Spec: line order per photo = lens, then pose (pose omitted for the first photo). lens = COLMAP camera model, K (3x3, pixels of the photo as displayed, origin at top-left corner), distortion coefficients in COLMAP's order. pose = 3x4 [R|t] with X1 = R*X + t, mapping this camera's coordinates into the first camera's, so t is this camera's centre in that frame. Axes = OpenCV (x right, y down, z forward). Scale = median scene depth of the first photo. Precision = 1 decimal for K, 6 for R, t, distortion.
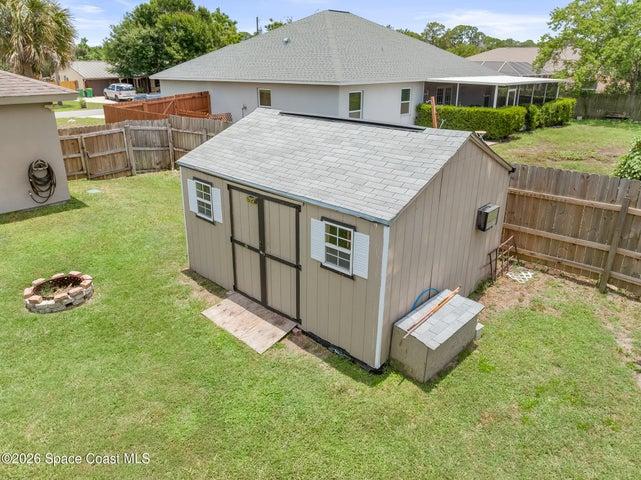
lens RADIAL K [[447.7, 0, 320.5], [0, 447.7, 240.0], [0, 0, 1]] dist [-0.024351, -0.033650]
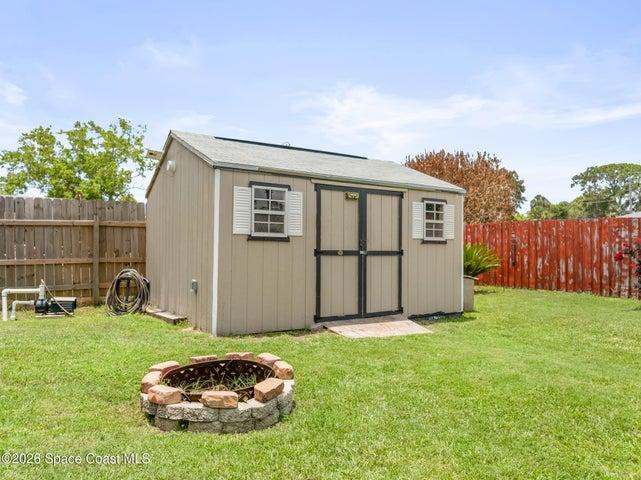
lens RADIAL K [[447.7, 0, 320.5], [0, 447.7, 240.0], [0, 0, 1]] dist [-0.024351, -0.033650]
pose [[0.255414, -0.000204, 0.966832, -1.090981], [0.349985, 0.932201, -0.092261, 0.061375], [-0.901263, 0.361941, 0.238169, 0.868311]]
